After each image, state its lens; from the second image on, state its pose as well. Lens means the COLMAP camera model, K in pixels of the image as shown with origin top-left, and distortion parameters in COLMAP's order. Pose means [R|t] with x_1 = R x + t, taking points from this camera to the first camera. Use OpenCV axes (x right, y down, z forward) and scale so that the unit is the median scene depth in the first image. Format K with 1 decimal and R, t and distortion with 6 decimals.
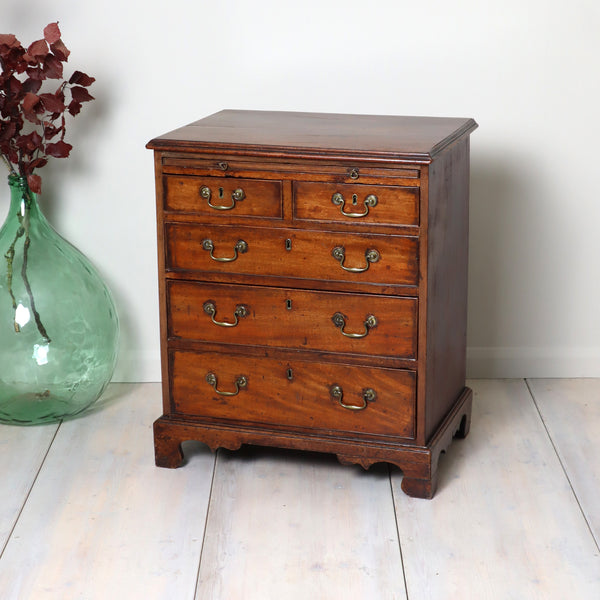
lens RADIAL K [[1554.1, 0, 300.0], [0, 1554.1, 300.0], [0, 0, 1]] dist [-0.077927, 0.576163]
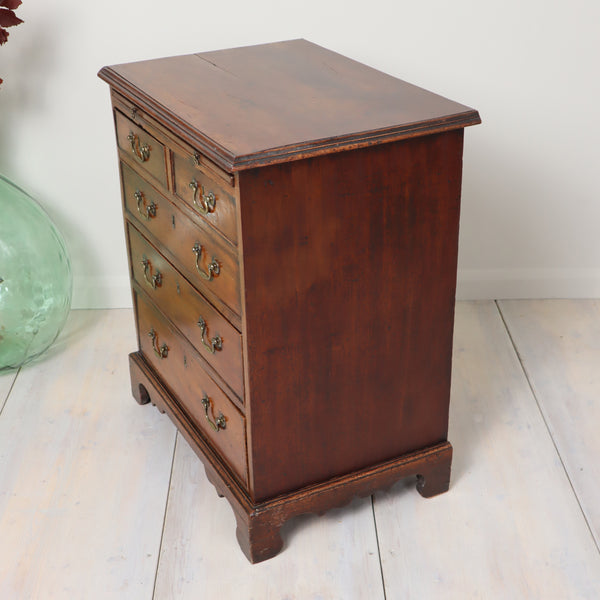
lens RADIAL K [[1093.5, 0, 300.0], [0, 1093.5, 300.0], [0, 0, 1]] dist [0.011171, 0.286269]
pose [[0.999555, -0.019769, 0.022354, 0.006493], [0.014906, 0.979699, 0.199920, -0.099764], [-0.025852, -0.199498, 0.979557, 0.362124]]
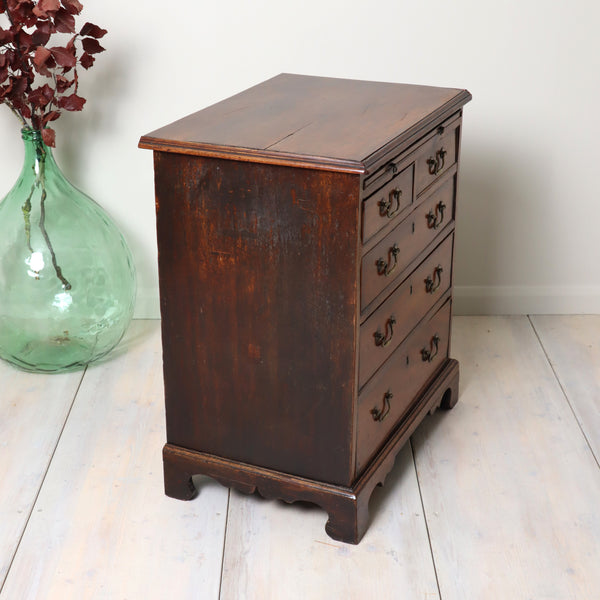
lens RADIAL K [[1214.3, 0, 300.0], [0, 1214.3, 300.0], [0, 0, 1]] dist [0.025899, 0.239766]
pose [[0.999851, -0.006190, 0.016091, -0.023894], [0.004148, 0.992276, 0.123982, -0.068632], [-0.016734, -0.123897, 0.992154, 0.215361]]
